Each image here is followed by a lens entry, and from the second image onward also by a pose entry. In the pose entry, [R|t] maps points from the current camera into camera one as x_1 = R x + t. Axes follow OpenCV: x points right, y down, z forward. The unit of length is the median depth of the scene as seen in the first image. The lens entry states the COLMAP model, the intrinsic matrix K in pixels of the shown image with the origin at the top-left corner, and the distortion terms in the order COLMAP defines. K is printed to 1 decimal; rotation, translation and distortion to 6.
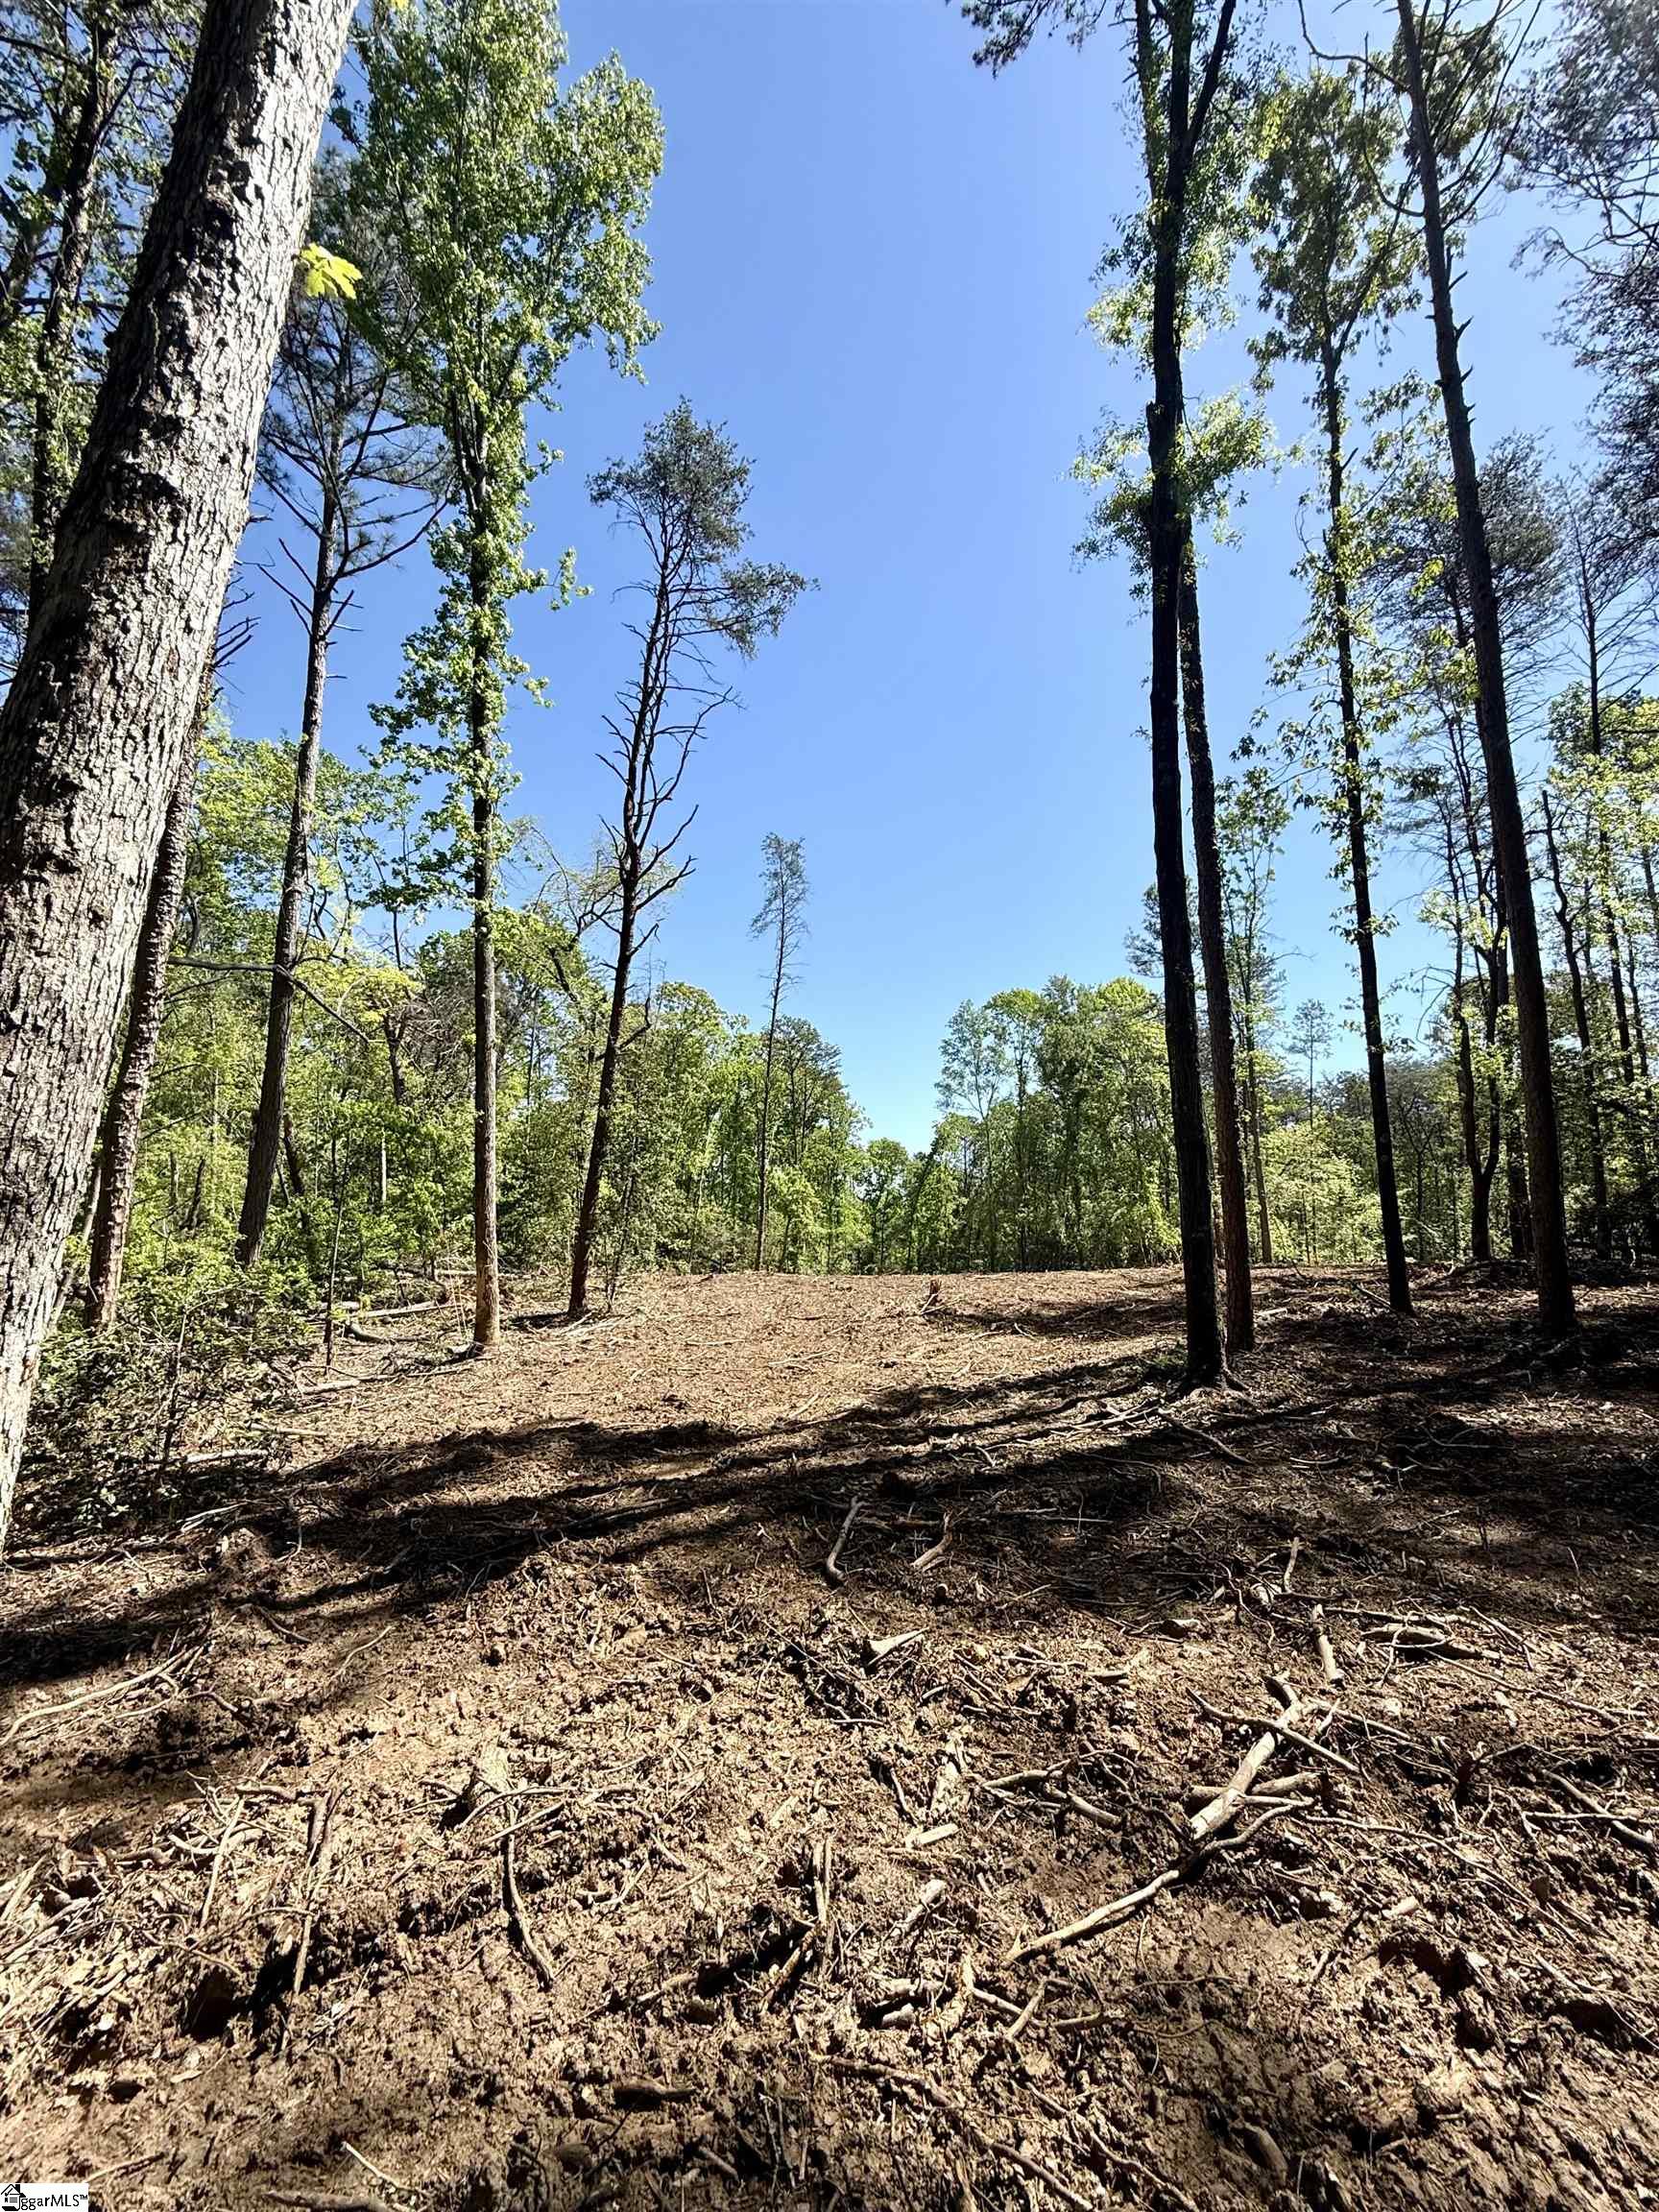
lens RADIAL K [[888.4, 0, 834.7], [0, 888.4, 1110.3], [0, 0, 1]] dist [0.001690, 0.000182]
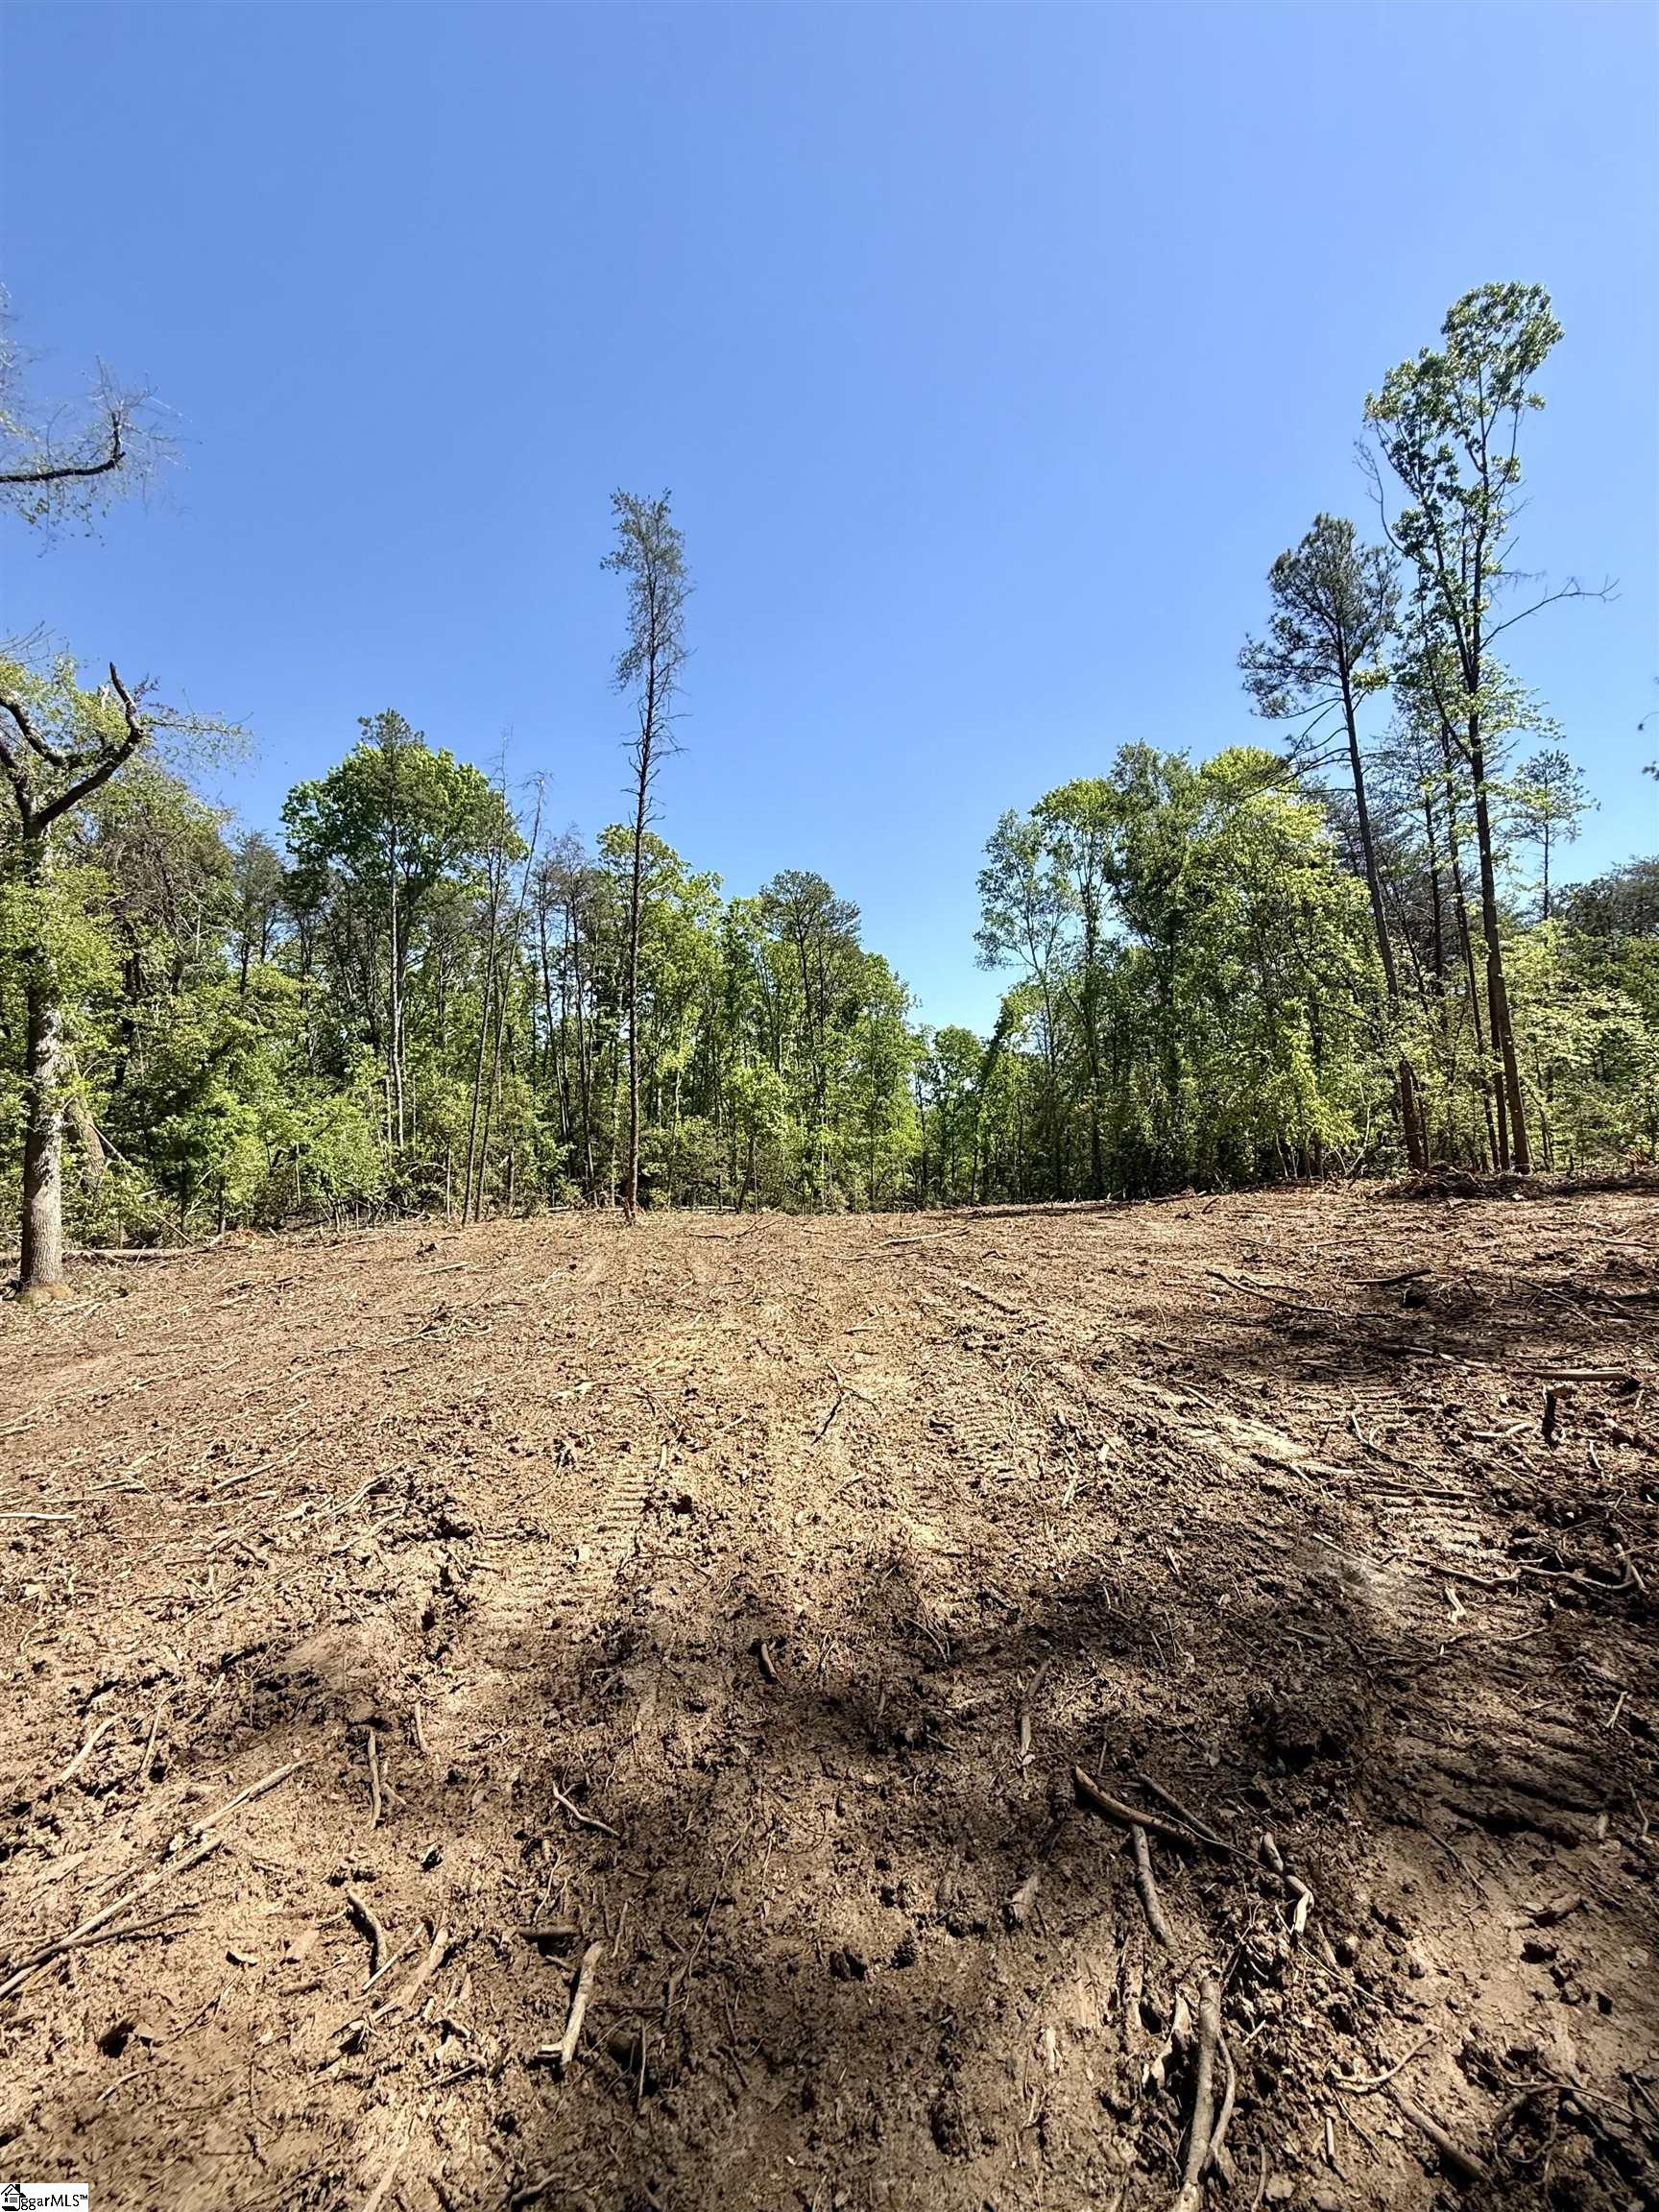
lens RADIAL K [[888.4, 0, 824.5], [0, 888.4, 1103.8], [0, 0, 1]] dist [0.001690, 0.000182]
pose [[0.988924, -0.045319, -0.141333, 0.089854], [0.058286, 0.994325, 0.089002, 0.037263], [0.136497, -0.096254, 0.985953, 0.249972]]
